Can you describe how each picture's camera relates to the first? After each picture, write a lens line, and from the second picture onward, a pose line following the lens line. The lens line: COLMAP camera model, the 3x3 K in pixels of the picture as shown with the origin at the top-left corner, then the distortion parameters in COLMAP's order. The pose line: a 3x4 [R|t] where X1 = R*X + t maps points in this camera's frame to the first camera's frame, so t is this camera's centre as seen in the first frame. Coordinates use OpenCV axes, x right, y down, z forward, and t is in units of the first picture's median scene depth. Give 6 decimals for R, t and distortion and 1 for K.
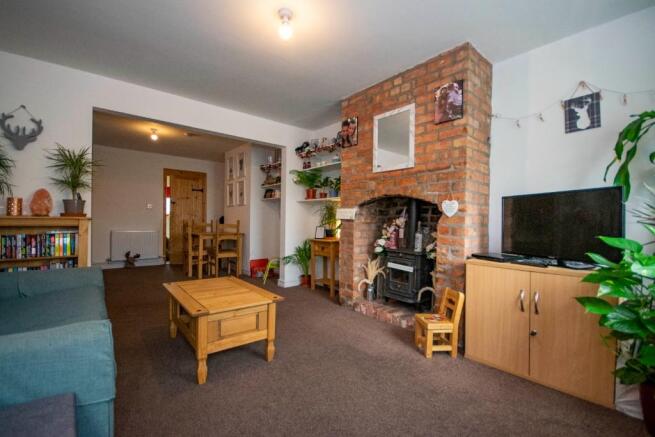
lens RADIAL K [[288.0, 0, 327.5], [0, 288.0, 218.5], [0, 0, 1]] dist [0.000356, -0.000284]
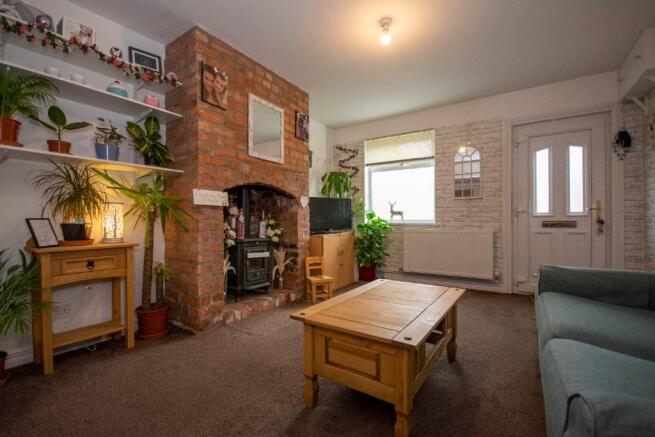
lens RADIAL K [[288.0, 0, 327.5], [0, 288.0, 218.5], [0, 0, 1]] dist [0.000356, -0.000284]
pose [[-0.288345, -0.002660, 0.957523, -0.804454], [-0.006264, 0.999980, 0.000892, 0.037153], [-0.957506, -0.005740, -0.288356, 1.071045]]
